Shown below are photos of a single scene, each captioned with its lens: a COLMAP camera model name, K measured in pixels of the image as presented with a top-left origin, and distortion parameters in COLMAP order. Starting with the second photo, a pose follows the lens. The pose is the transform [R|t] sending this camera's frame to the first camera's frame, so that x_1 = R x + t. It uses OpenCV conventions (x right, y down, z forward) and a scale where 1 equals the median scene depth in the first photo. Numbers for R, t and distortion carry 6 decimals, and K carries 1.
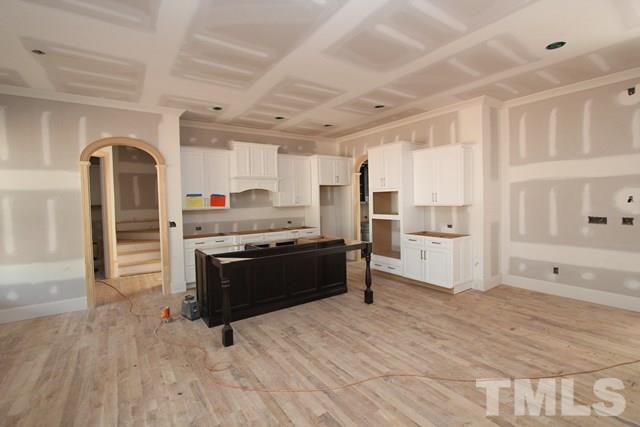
lens RADIAL K [[294.3, 0, 322.1], [0, 294.3, 209.2], [0, 0, 1]] dist [-0.017567, 0.001263]
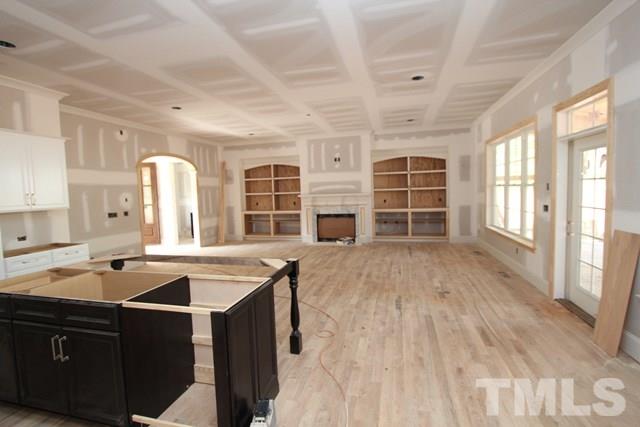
lens RADIAL K [[294.3, 0, 322.1], [0, 294.3, 209.2], [0, 0, 1]] dist [-0.017567, 0.001263]
pose [[-0.651254, -0.006590, 0.758831, -0.691094], [0.071668, 0.994959, 0.070149, -0.015481], [-0.755468, 0.100068, -0.647498, 0.975517]]
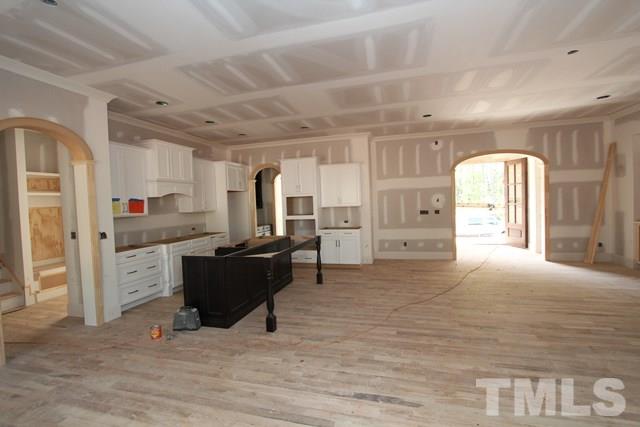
lens RADIAL K [[295.2, 0, 321.7], [0, 295.2, 212.1], [0, 0, 1]] dist [-0.016311, 0.000916]
pose [[0.773693, -0.028283, 0.632929, -0.575730], [0.040456, 0.999170, -0.004805, 0.016396], [-0.632267, 0.029324, 0.774195, -0.000425]]
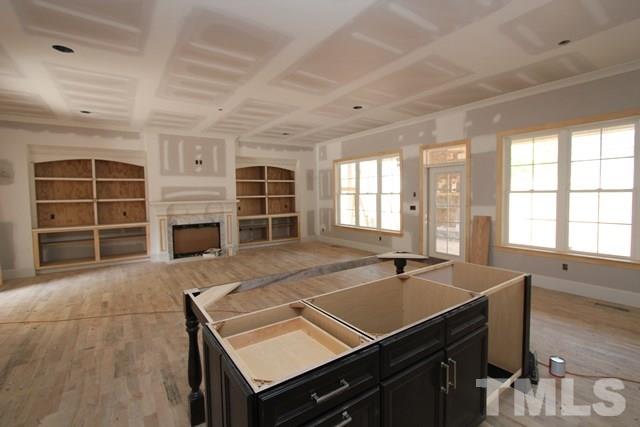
lens RADIAL K [[294.3, 0, 322.1], [0, 294.3, 209.2], [0, 0, 1]] dist [-0.017567, 0.001263]
pose [[-0.999217, 0.039389, -0.003695, -0.043967], [0.038937, 0.995675, 0.084348, -0.038301], [0.007001, 0.084138, -0.996430, 1.305154]]
